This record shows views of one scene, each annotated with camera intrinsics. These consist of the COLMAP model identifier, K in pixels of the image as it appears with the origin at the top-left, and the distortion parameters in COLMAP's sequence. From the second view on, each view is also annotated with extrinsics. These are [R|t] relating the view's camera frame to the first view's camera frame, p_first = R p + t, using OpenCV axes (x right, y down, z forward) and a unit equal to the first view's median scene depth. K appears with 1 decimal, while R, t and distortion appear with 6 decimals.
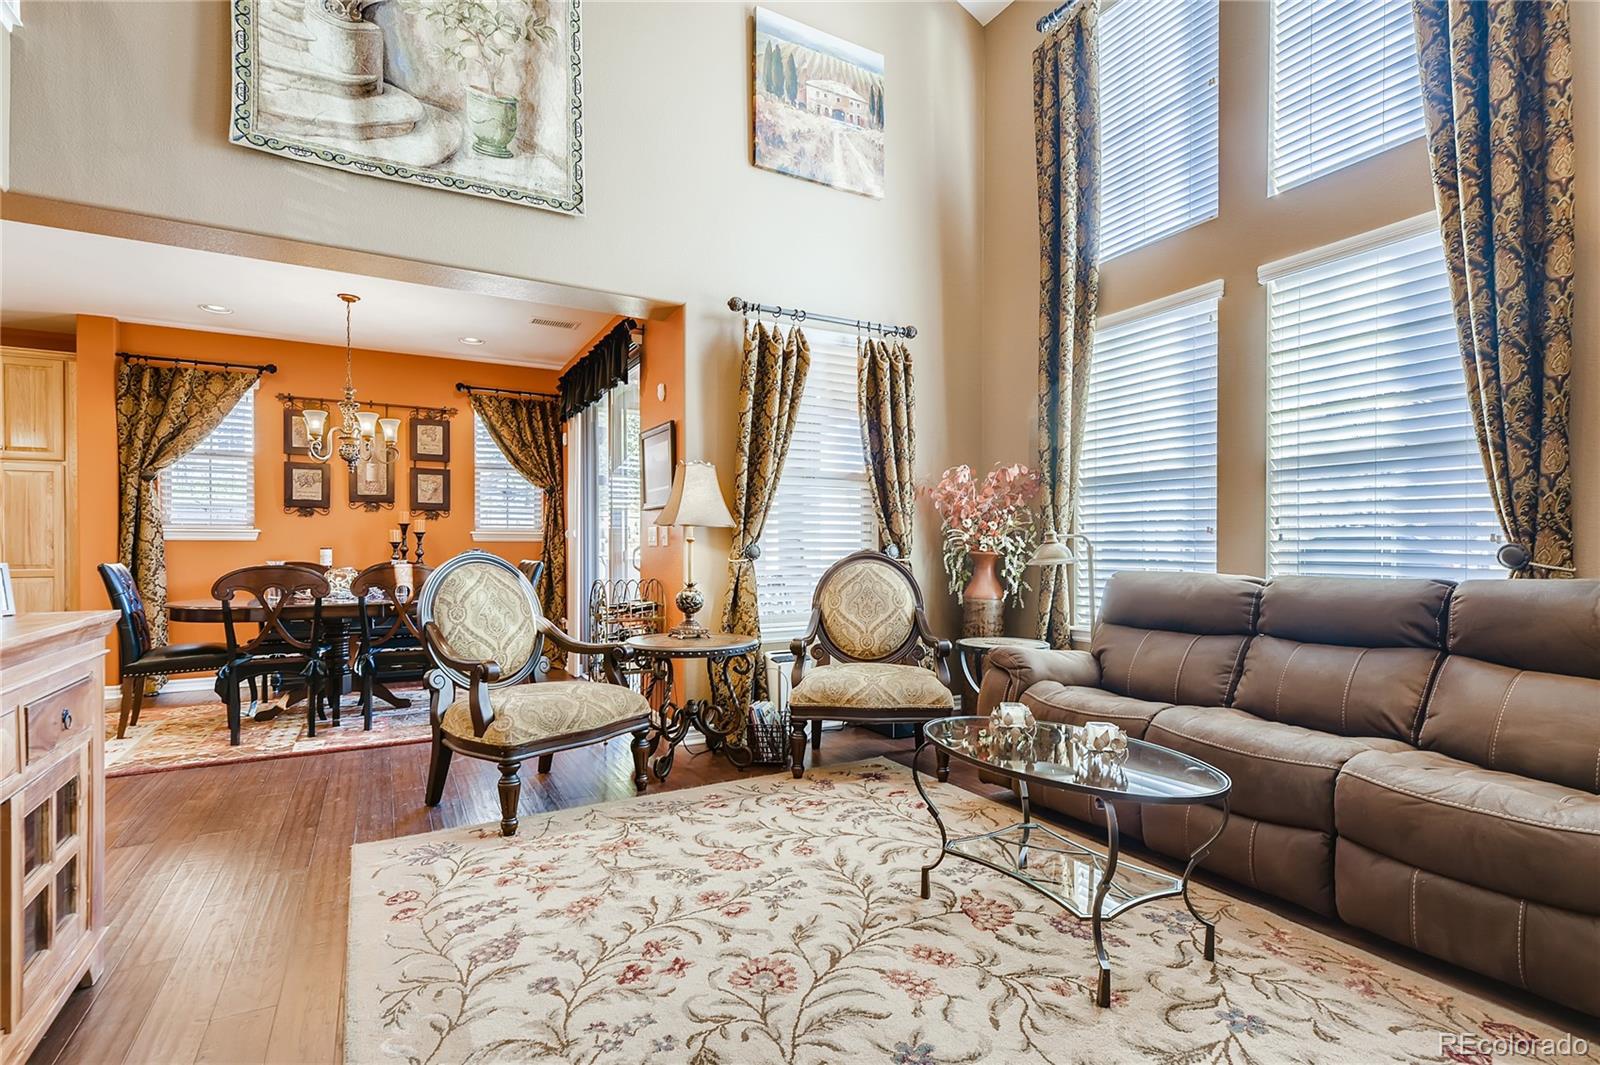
lens RADIAL K [[768.0, 0, 811.8], [0, 768.0, 543.0], [0, 0, 1]] dist [0.008586, -0.000512]
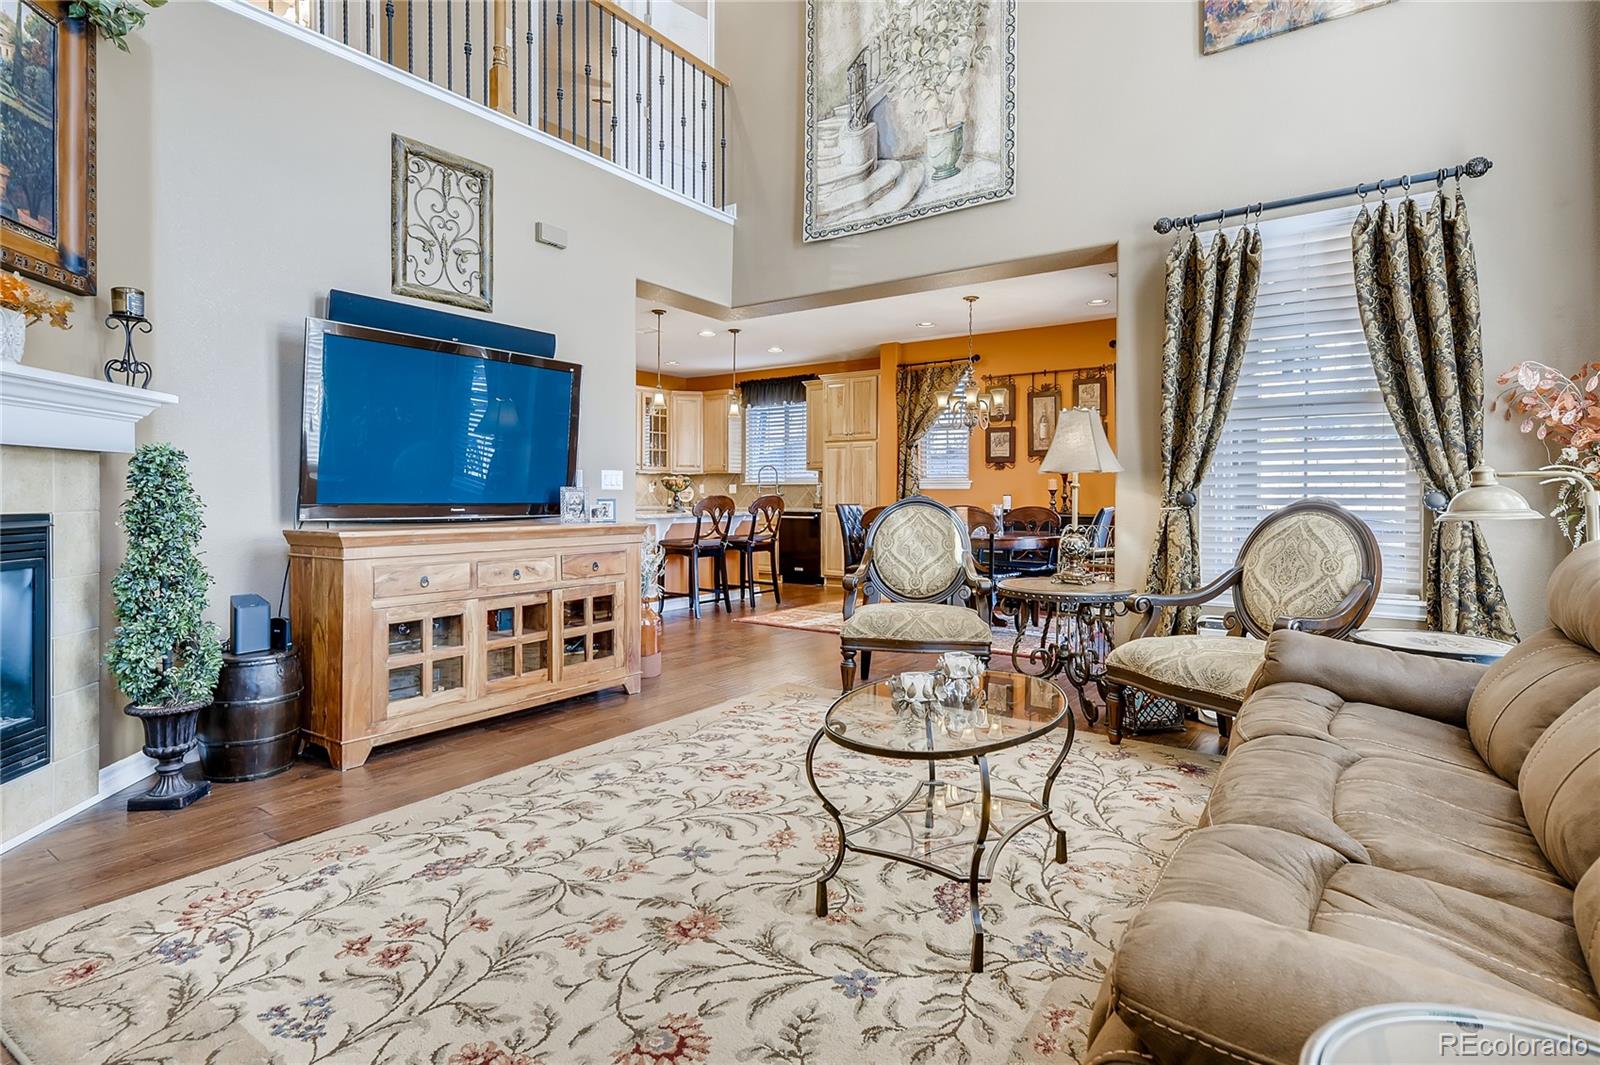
lens RADIAL K [[807.9, 0, 800.4], [0, 807.9, 493.2], [0, 0, 1]] dist [0.001437, 0.000622]
pose [[0.426463, -0.000509, -0.904505, 0.730363], [0.003260, 0.999994, 0.000974, 0.003016], [0.904499, -0.003364, 0.426463, 0.257628]]
